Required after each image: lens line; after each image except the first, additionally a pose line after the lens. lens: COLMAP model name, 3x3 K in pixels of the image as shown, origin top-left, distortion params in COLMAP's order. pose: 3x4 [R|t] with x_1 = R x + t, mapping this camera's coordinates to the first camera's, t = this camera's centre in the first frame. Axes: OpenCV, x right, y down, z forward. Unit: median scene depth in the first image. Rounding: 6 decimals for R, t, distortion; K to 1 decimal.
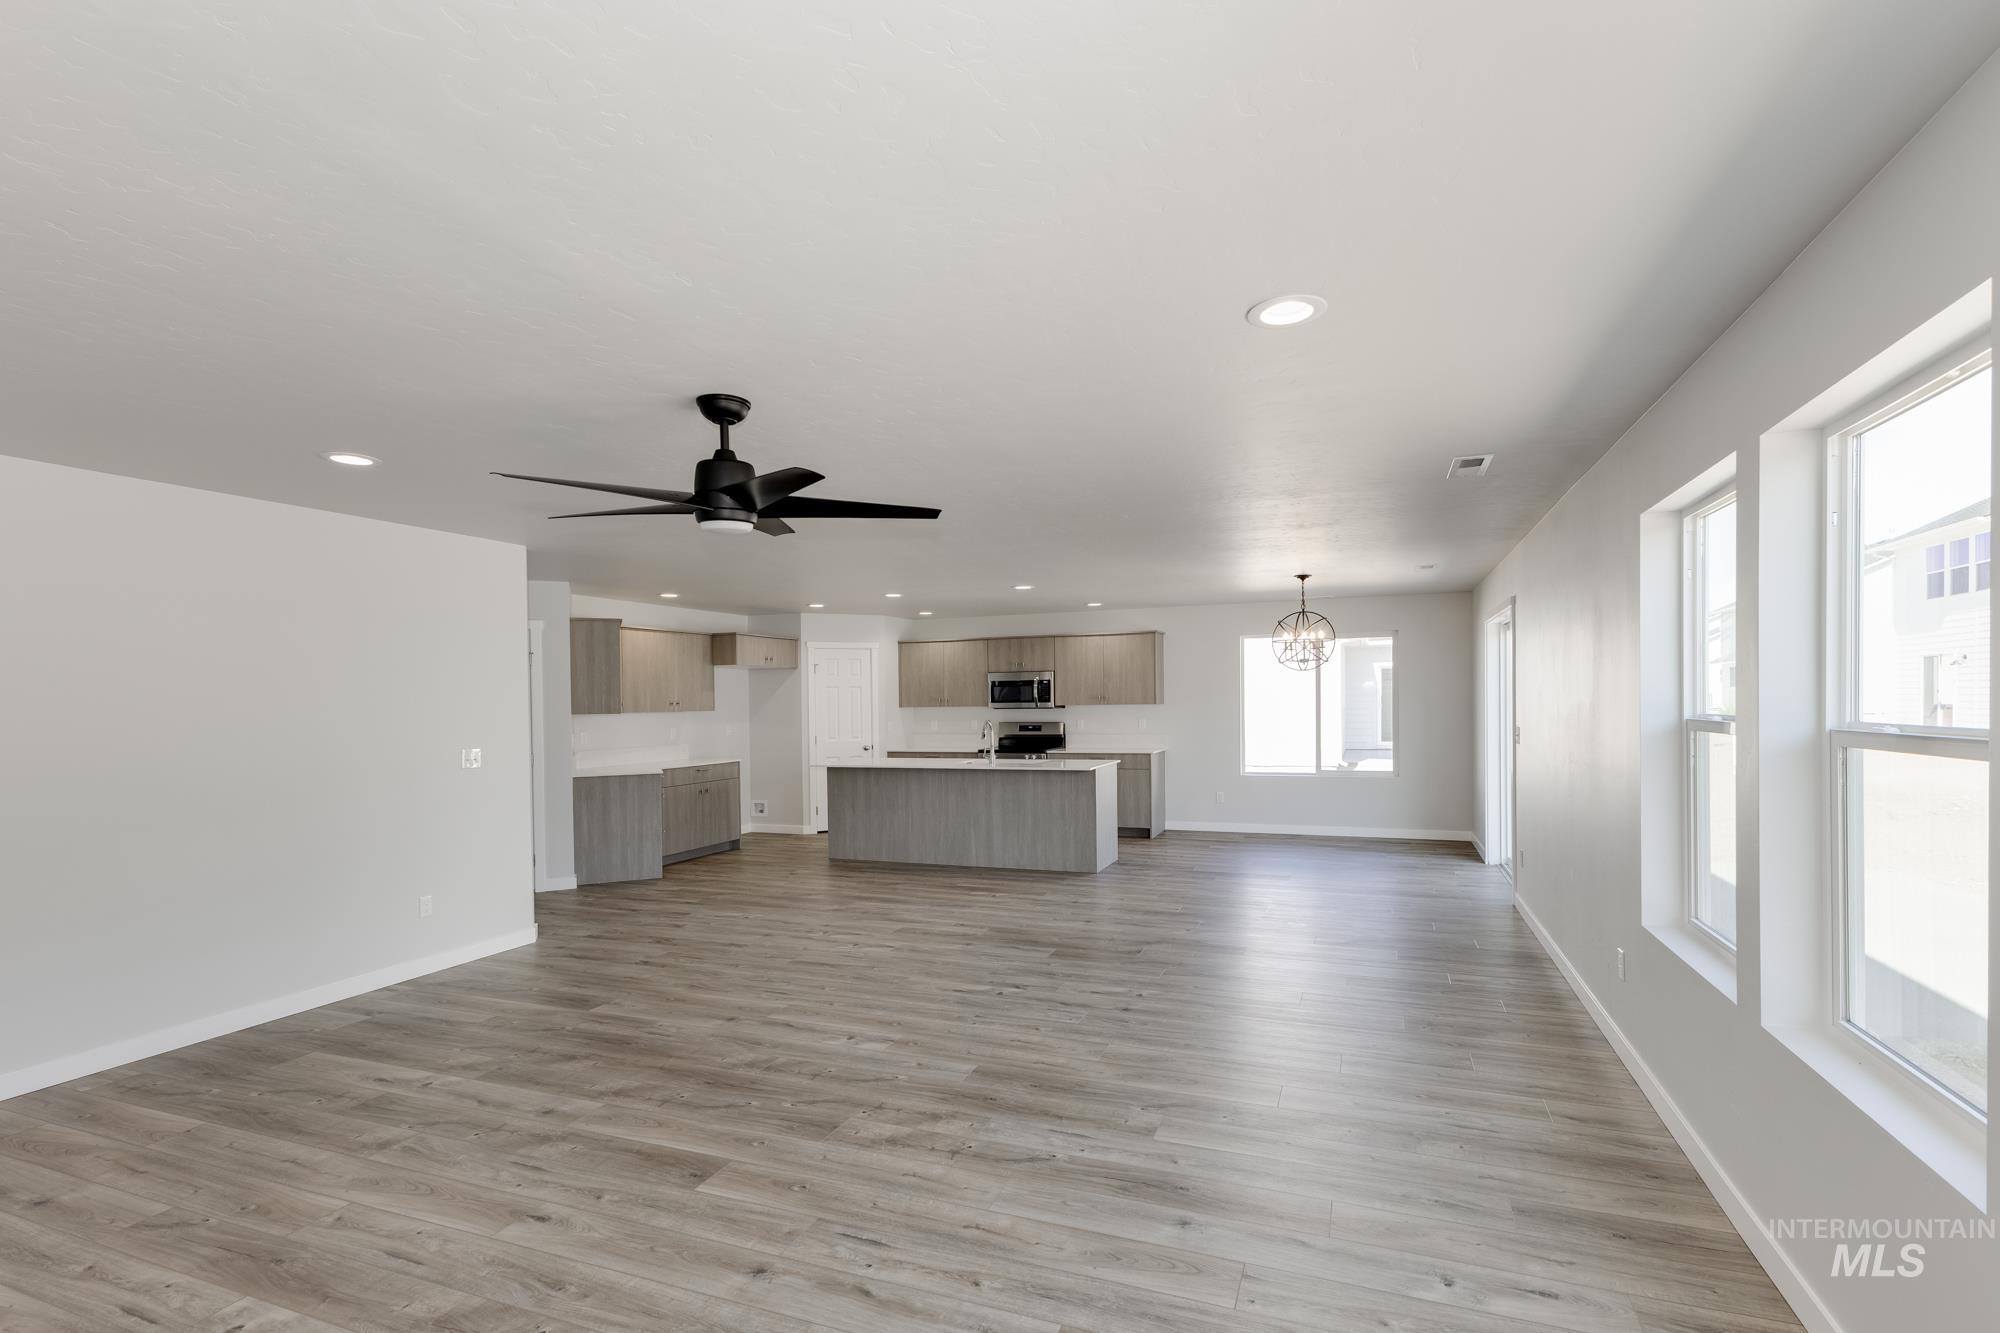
lens RADIAL K [[932.7, 0, 1032.9], [0, 932.7, 718.0], [0, 0, 1]] dist [0.003975, -0.000072]
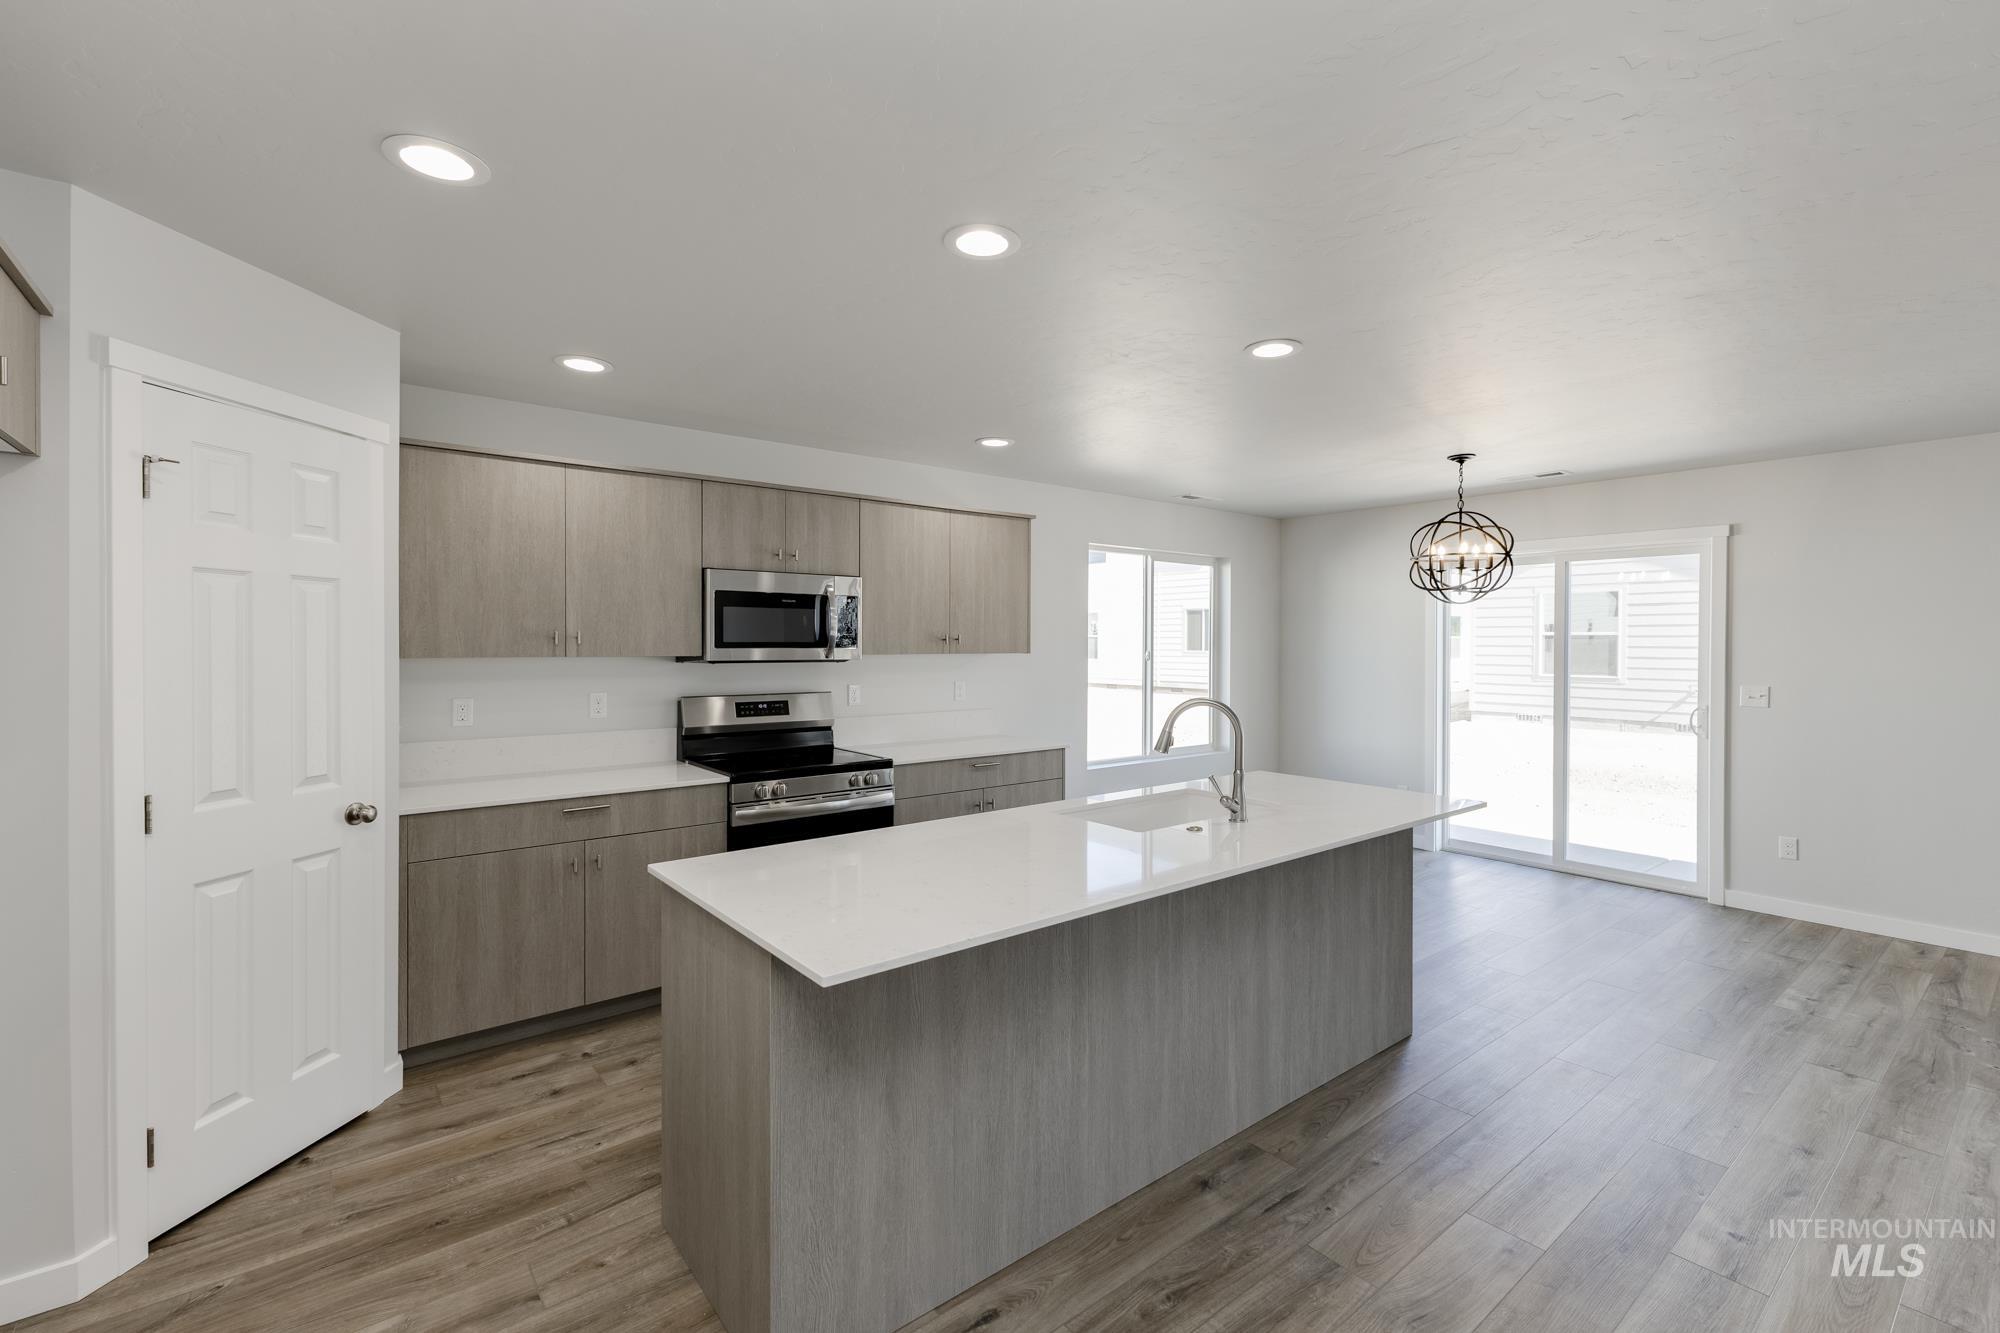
lens RADIAL K [[893.8, 0, 997.9], [0, 893.8, 655.0], [0, 0, 1]] dist [0.009437, 0.000107]
pose [[0.502428, -0.000382, 0.864619, -0.376441], [0.008879, 0.999949, -0.004717, -0.013472], [-0.864574, 0.010047, 0.502406, 0.890623]]
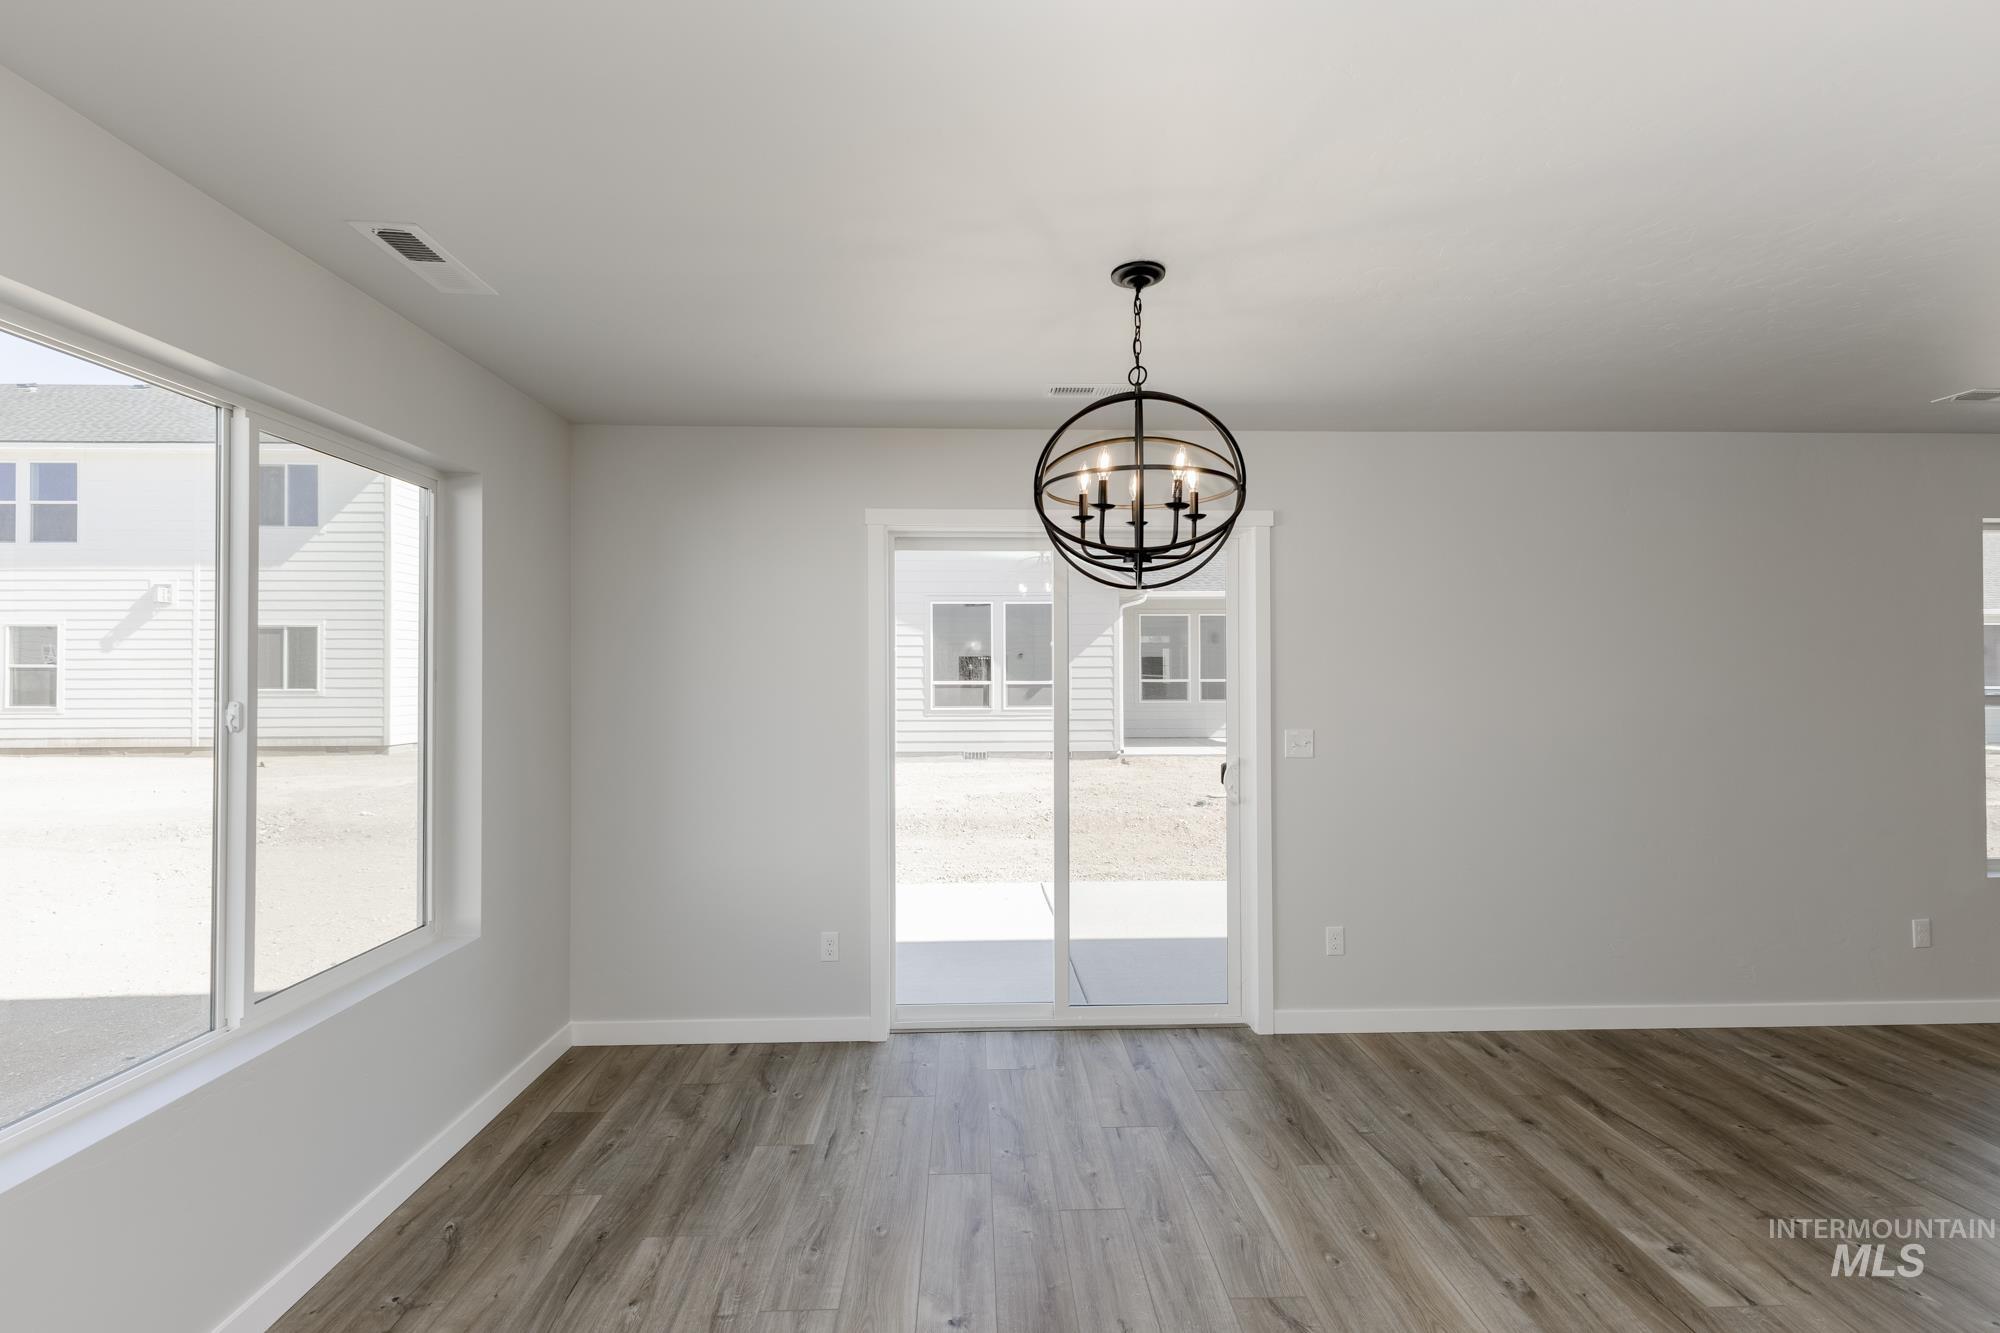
lens RADIAL K [[893.8, 0, 997.9], [0, 893.8, 655.0], [0, 0, 1]] dist [0.009437, 0.000107]
pose [[-0.386346, 0.032562, 0.921779, 0.041975], [0.025592, 0.999370, -0.024576, -0.020782], [-0.921999, 0.014096, -0.386936, 1.065438]]
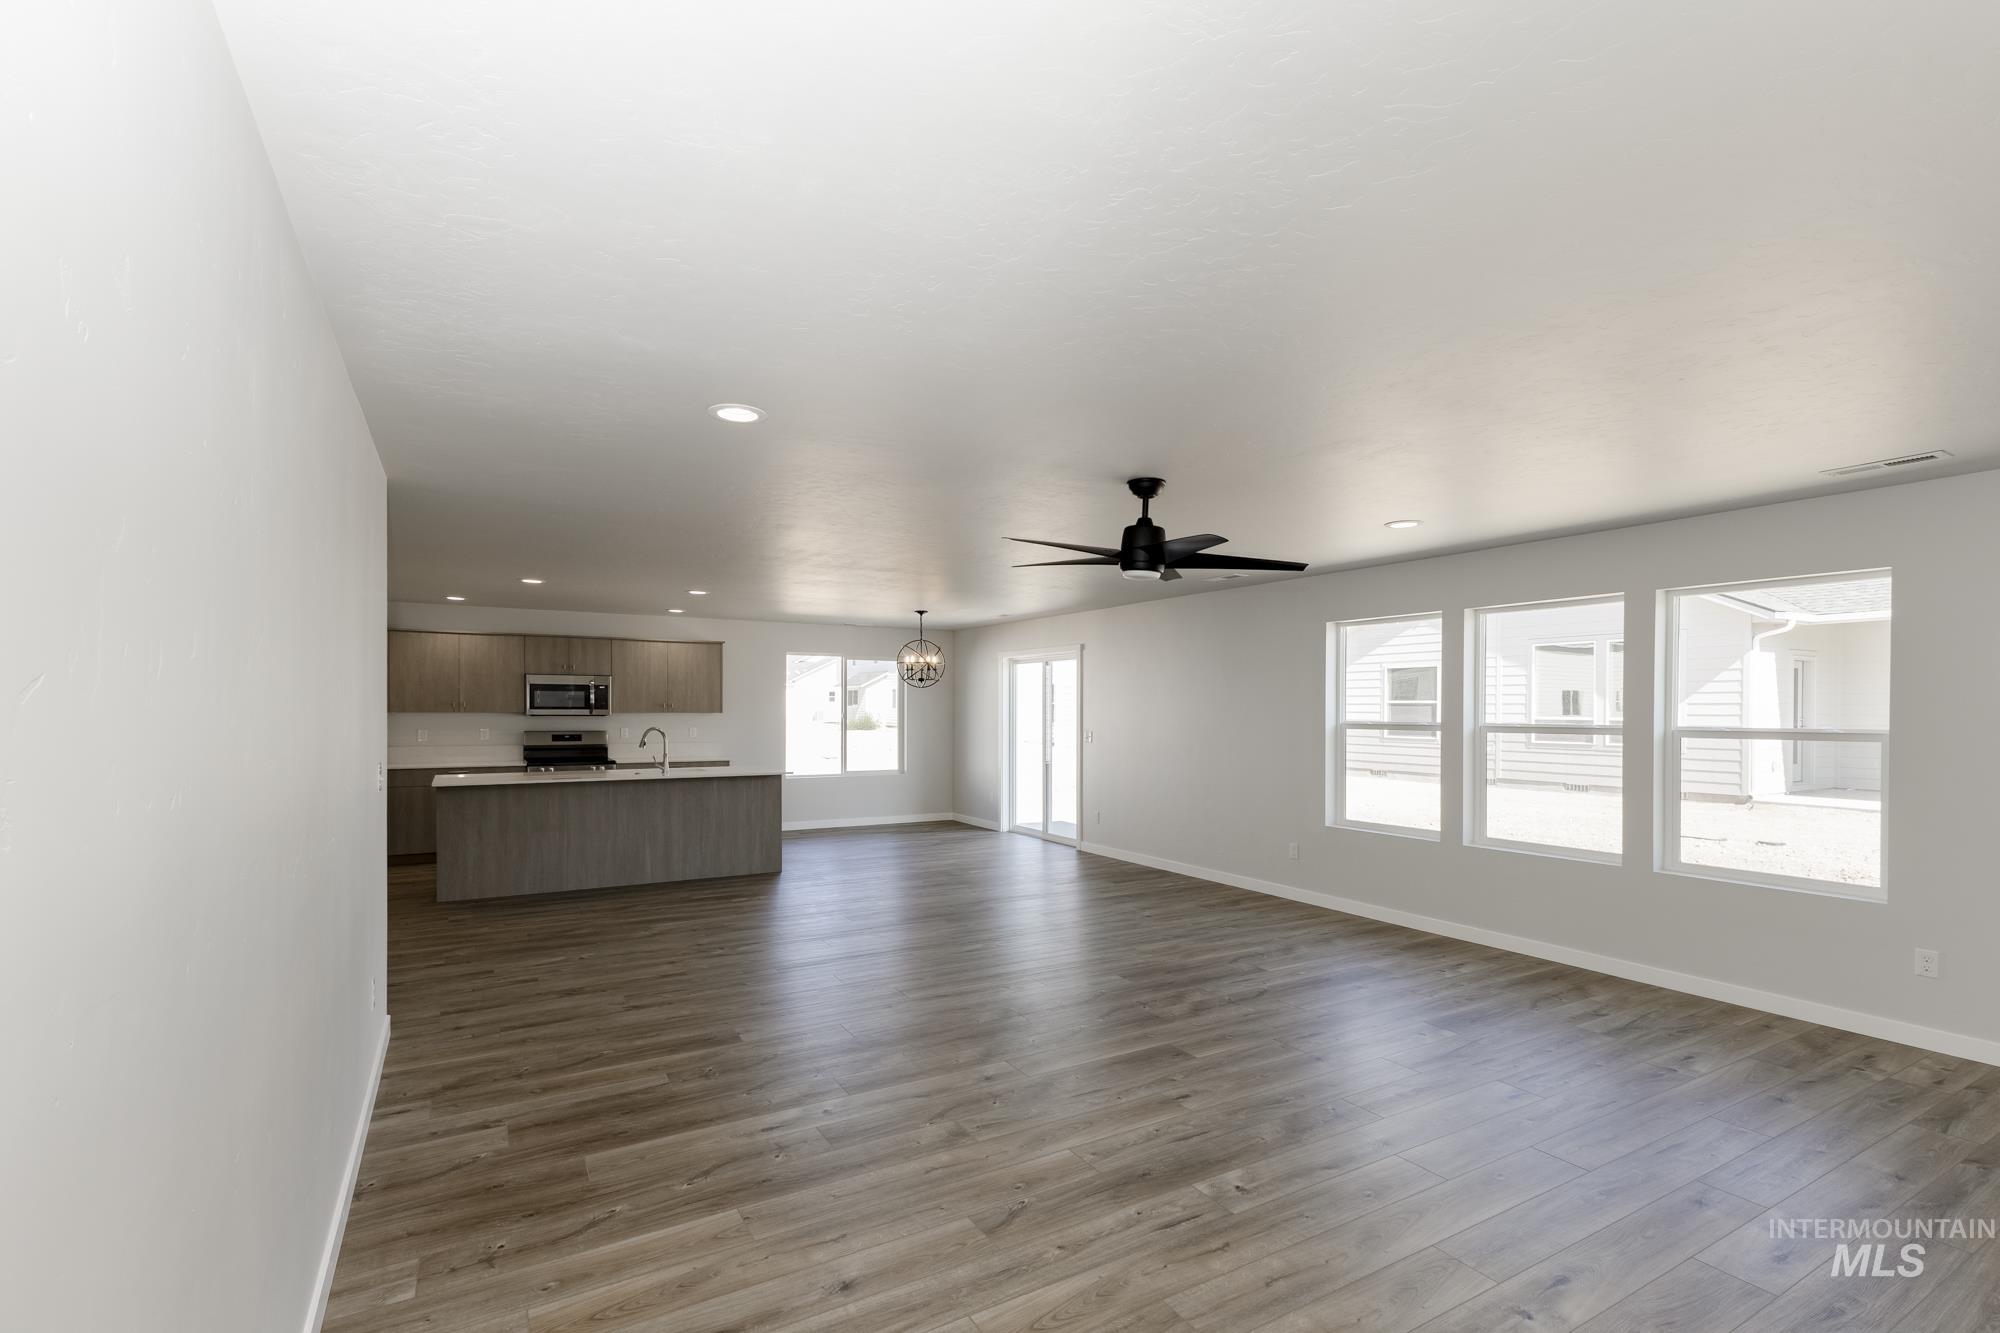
lens RADIAL K [[932.7, 0, 1032.9], [0, 932.7, 718.0], [0, 0, 1]] dist [0.003975, -0.000072]
pose [[0.609313, 0.006627, 0.792902, -0.559218], [0.004980, 0.999913, -0.012185, 0.006313], [-0.792914, 0.011373, 0.609227, 0.120080]]
